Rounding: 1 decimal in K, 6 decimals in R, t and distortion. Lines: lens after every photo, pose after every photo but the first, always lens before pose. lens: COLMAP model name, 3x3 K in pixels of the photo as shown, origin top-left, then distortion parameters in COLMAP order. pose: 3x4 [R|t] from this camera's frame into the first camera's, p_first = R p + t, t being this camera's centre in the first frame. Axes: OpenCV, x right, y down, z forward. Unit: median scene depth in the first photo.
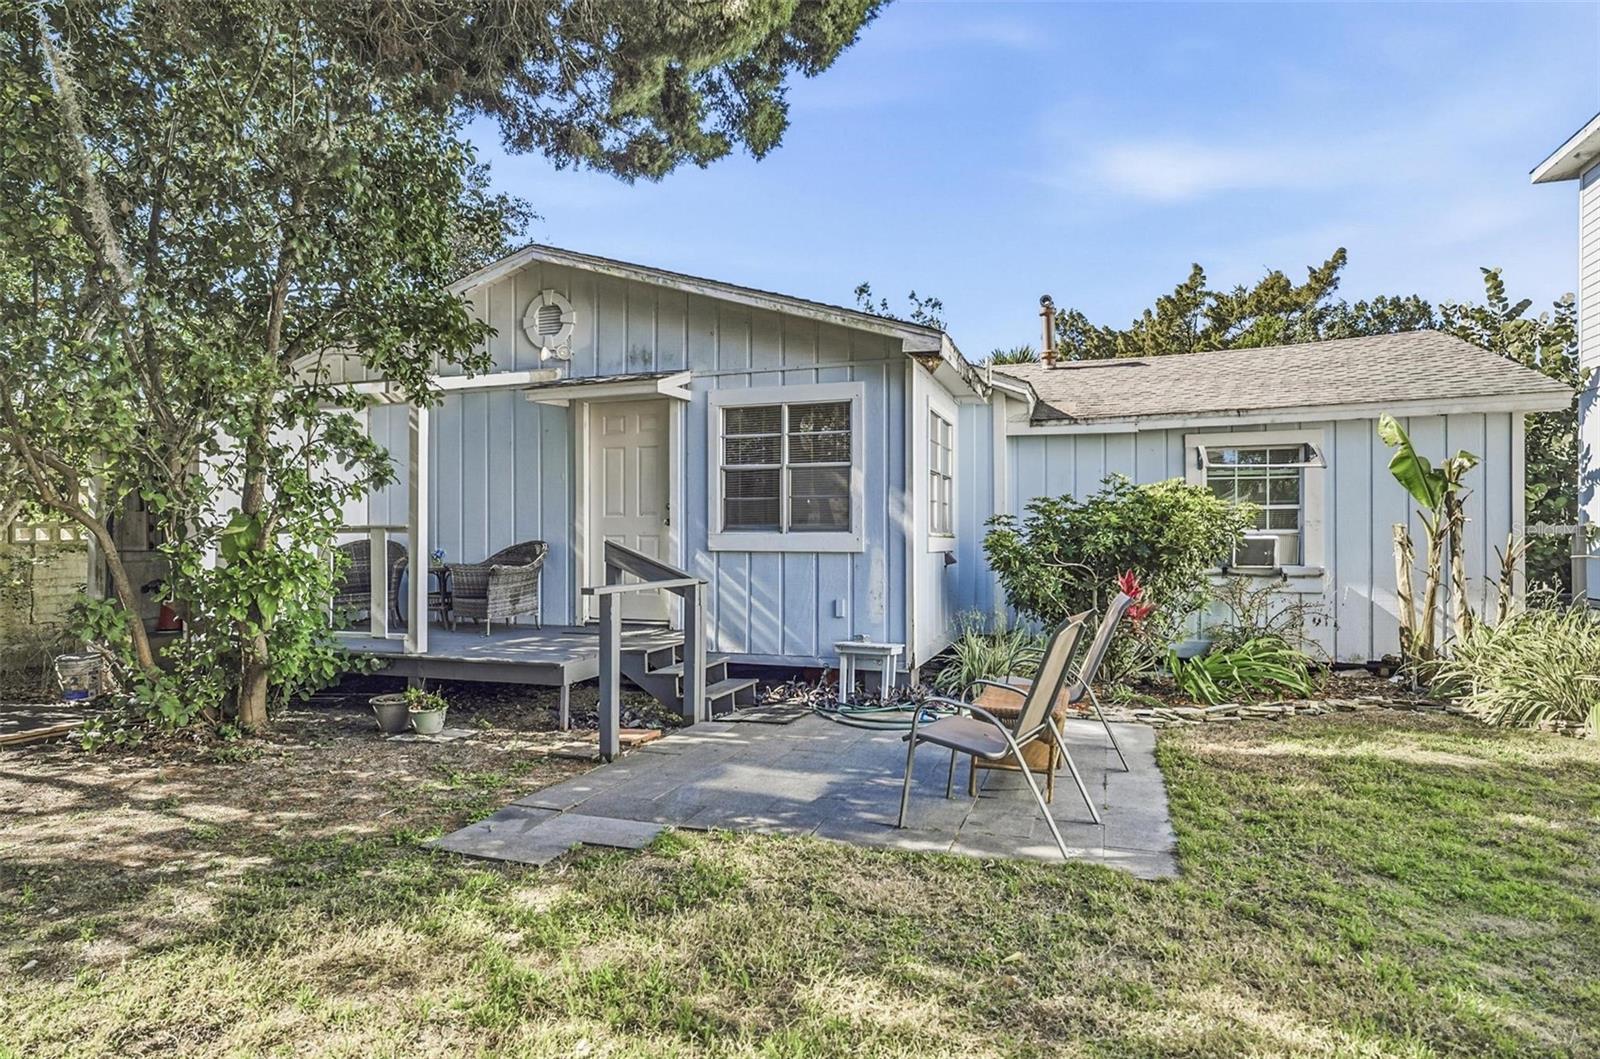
lens RADIAL K [[880.7, 0, 798.9], [0, 880.7, 535.7], [0, 0, 1]] dist [-0.000434, -0.000035]
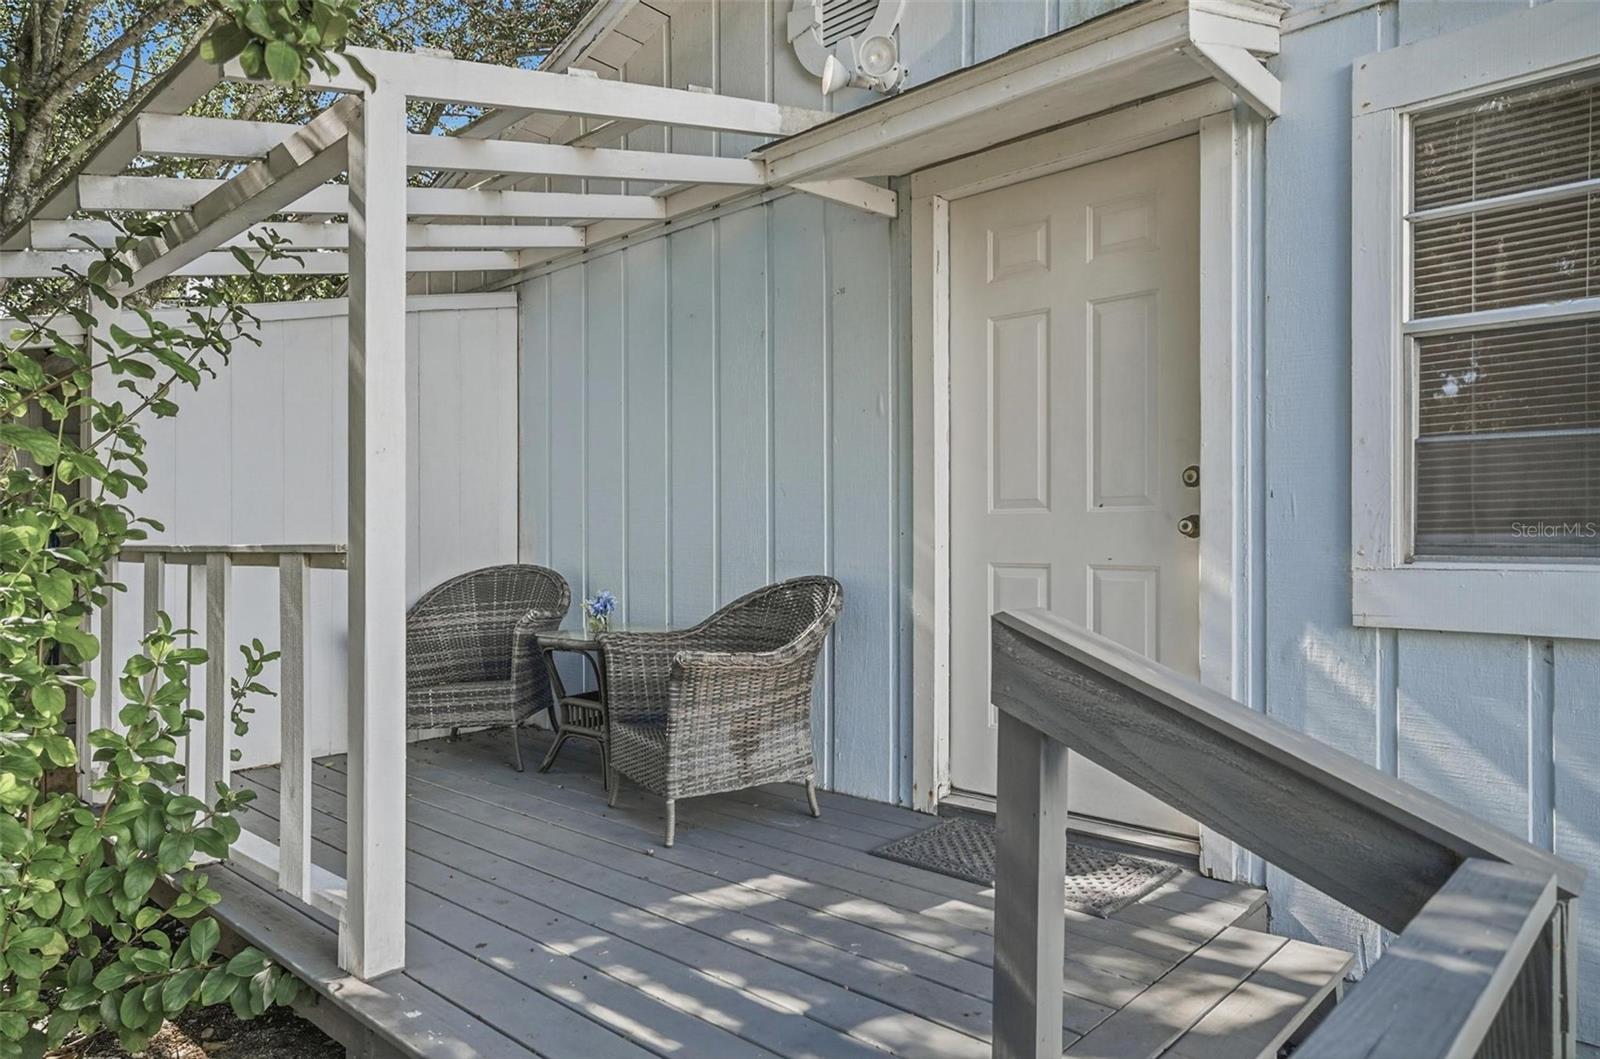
lens RADIAL K [[1021.7, 0, 798.1], [0, 1021.7, 534.9], [0, 0, 1]] dist [0.001108, 0.000169]
pose [[0.919356, -0.002451, -0.393418, -0.133040], [0.002616, 0.999997, -0.000115, -0.012563], [0.393417, -0.000924, 0.919360, 0.603251]]
